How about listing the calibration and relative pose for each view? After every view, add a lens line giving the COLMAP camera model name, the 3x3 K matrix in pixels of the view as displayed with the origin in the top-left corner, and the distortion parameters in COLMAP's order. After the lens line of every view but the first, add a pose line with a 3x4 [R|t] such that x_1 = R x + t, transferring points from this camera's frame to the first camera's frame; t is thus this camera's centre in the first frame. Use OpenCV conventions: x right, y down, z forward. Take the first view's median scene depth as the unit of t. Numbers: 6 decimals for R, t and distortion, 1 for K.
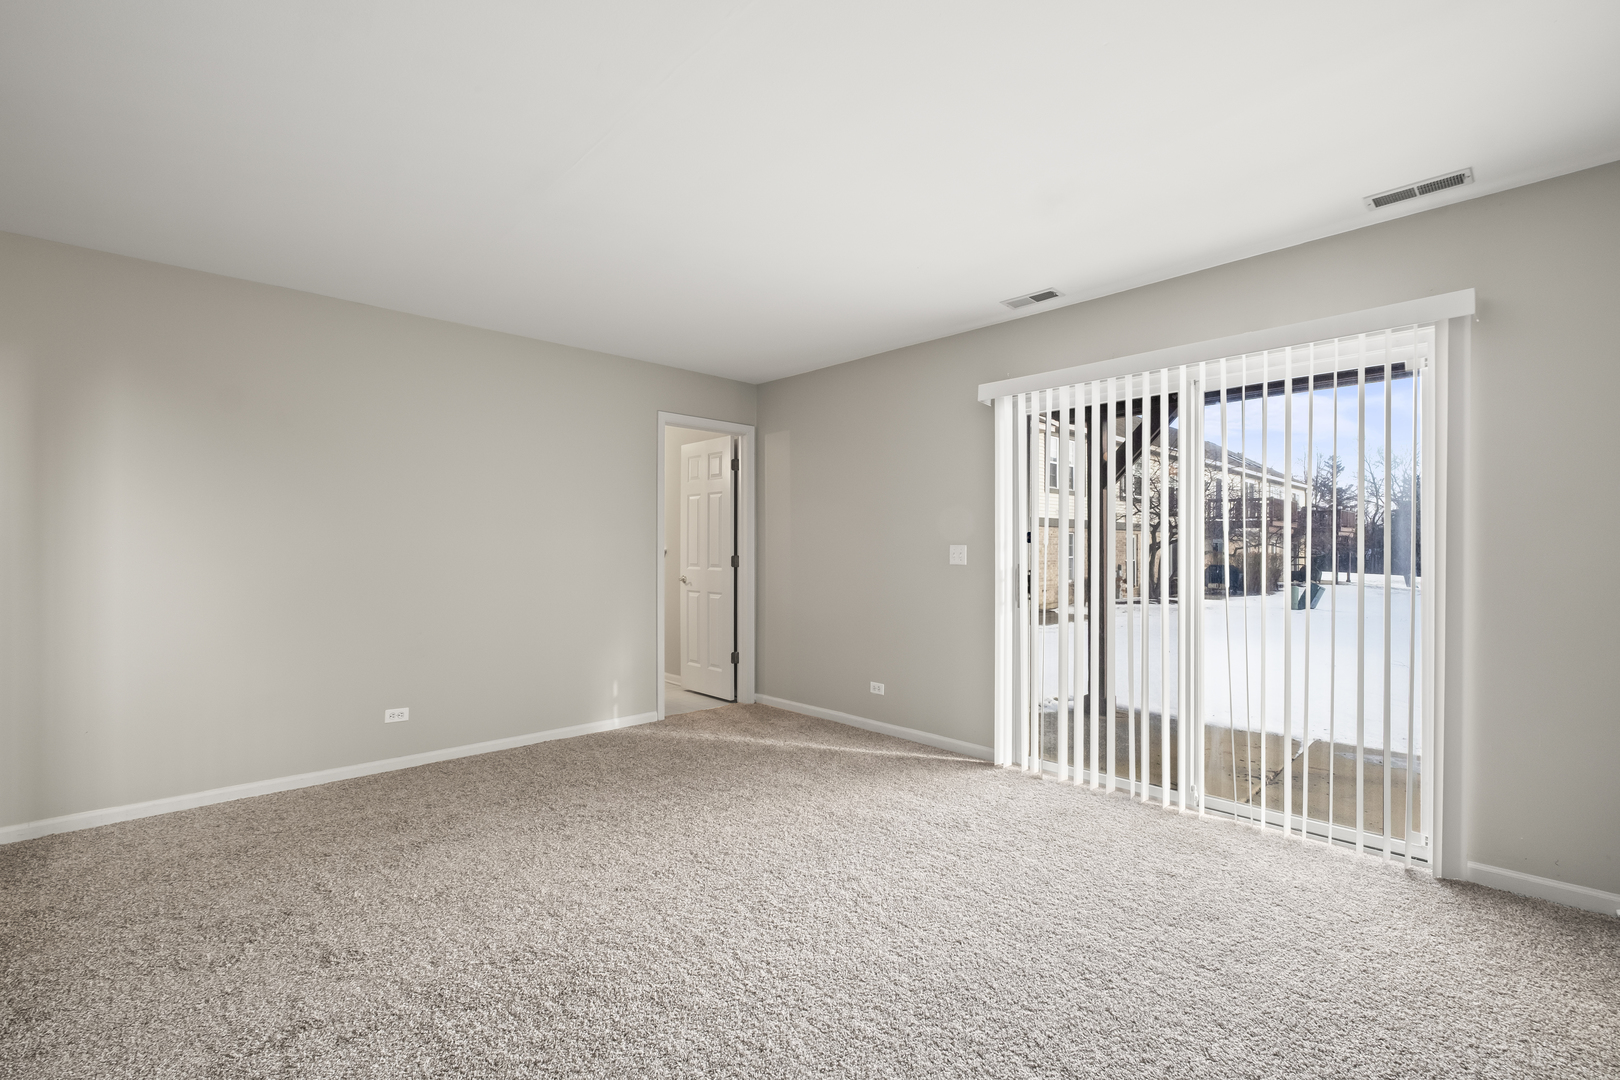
lens RADIAL K [[707.0, 0, 813.3], [0, 707.0, 552.6], [0, 0, 1]] dist [-0.019143, -0.000141]
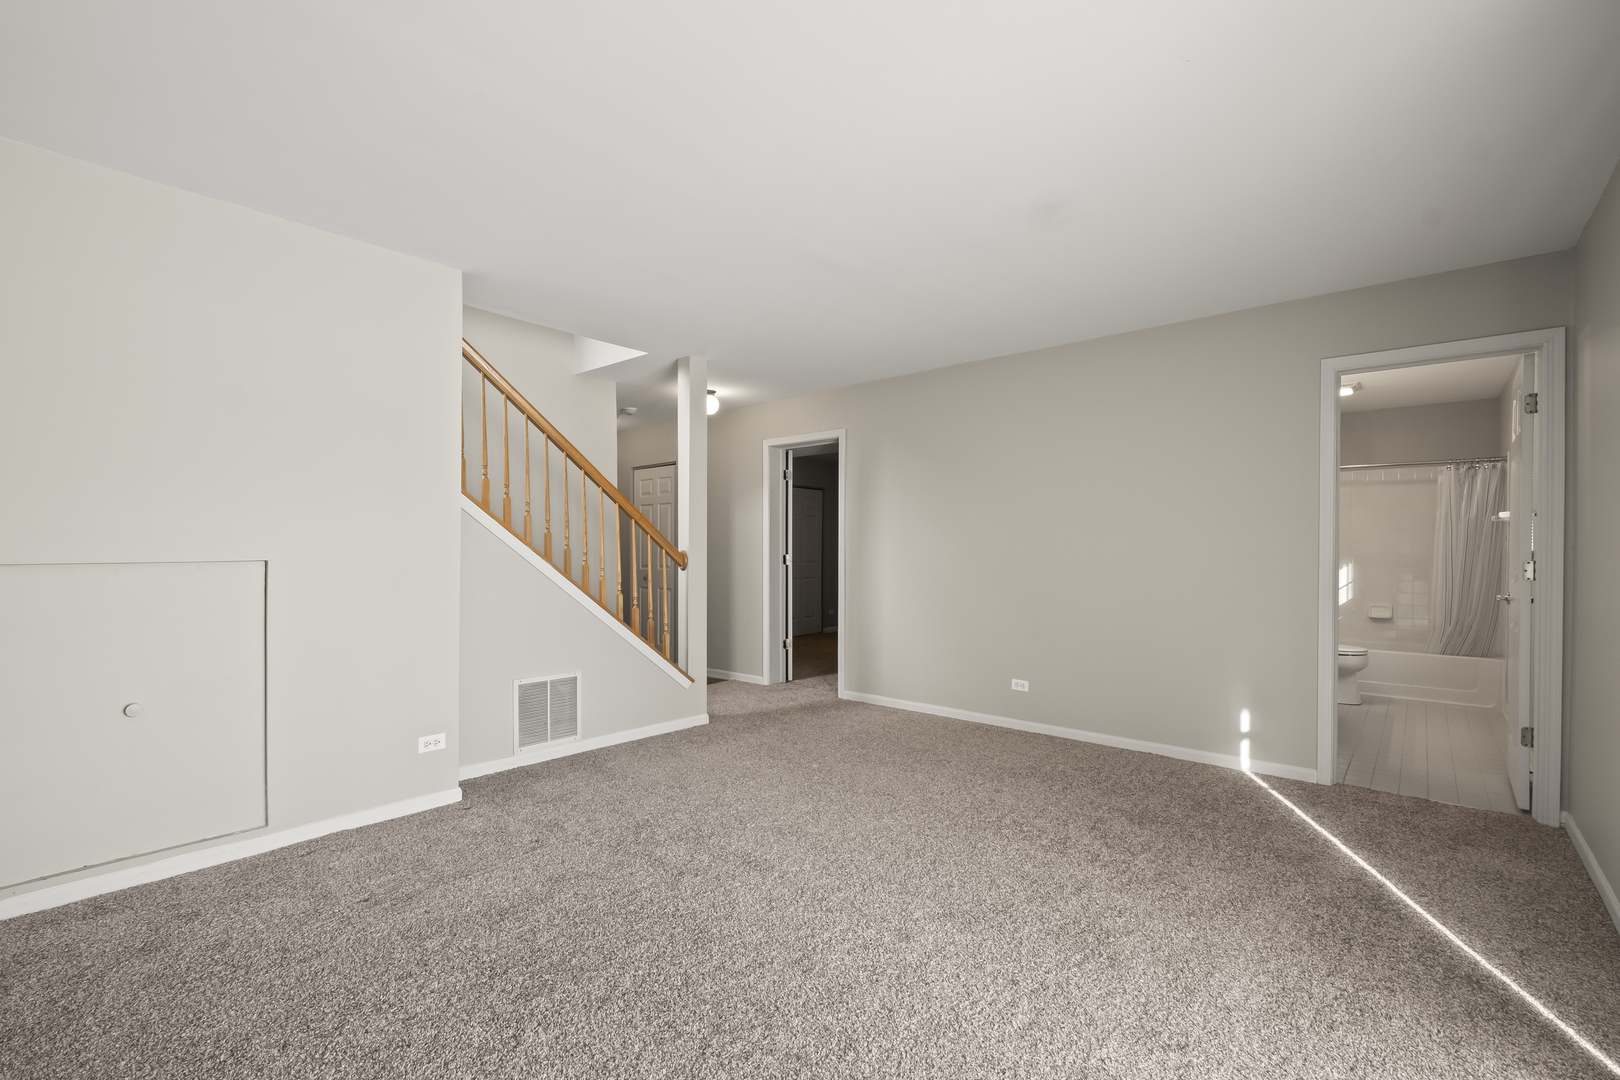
lens RADIAL K [[707.0, 0, 813.3], [0, 707.0, 552.6], [0, 0, 1]] dist [-0.019143, -0.000141]
pose [[0.084009, 0.006349, -0.996445, 0.588829], [-0.006306, 0.999963, 0.005840, -0.002394], [0.996445, 0.005793, 0.084046, 0.537292]]
